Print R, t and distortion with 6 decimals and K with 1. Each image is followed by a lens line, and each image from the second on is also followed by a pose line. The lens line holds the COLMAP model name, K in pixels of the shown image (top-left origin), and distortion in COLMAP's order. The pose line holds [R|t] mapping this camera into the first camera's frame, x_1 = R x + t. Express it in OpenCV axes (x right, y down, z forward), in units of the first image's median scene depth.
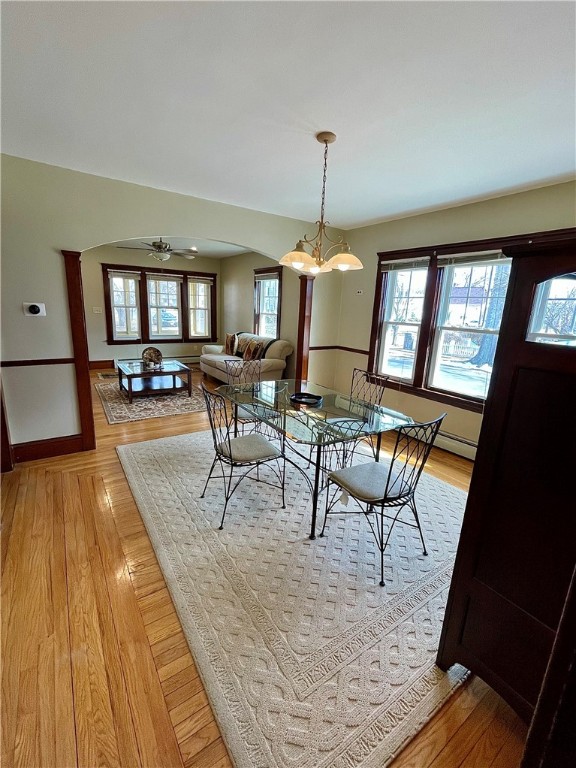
lens RADIAL K [[330.9, 0, 285.7], [0, 330.9, 382.9], [0, 0, 1]] dist [0.001772, -0.000265]
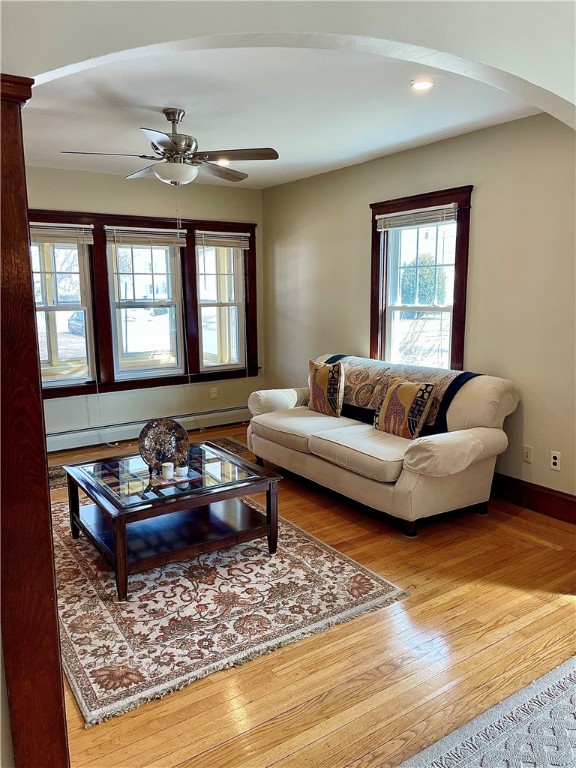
lens RADIAL K [[585.2, 0, 288.2], [0, 585.2, 376.7], [0, 0, 1]] dist [0.085178, -0.100225]
pose [[0.998587, -0.051859, -0.011615, -0.295797], [0.050836, 0.995836, -0.075668, -0.112966], [0.015491, 0.074971, 0.997065, 0.408615]]
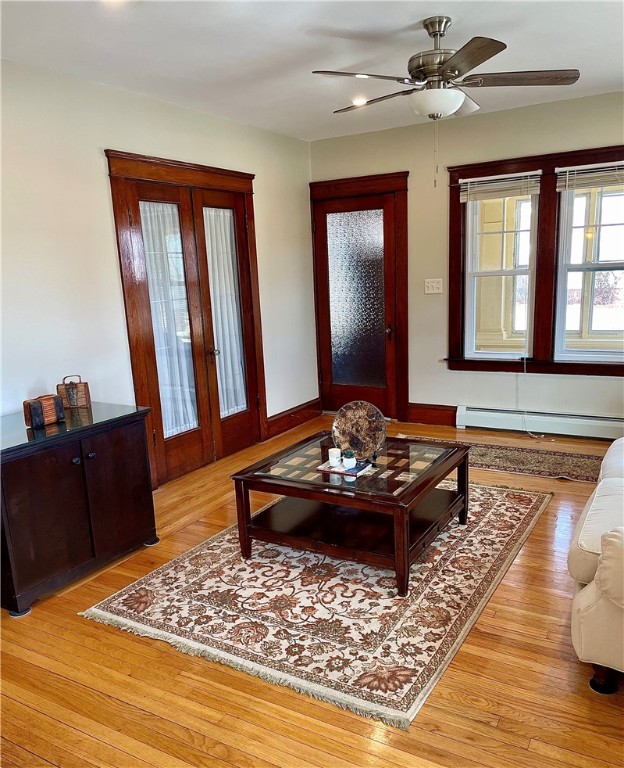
lens RADIAL K [[633.5, 0, 314.3], [0, 633.5, 406.1], [0, 0, 1]] dist [0.064386, -0.000990]
pose [[0.432471, 0.136718, -0.891222, 0.157072], [-0.142487, 0.986380, 0.082174, -0.172156], [0.890318, 0.091450, 0.446061, 0.783874]]
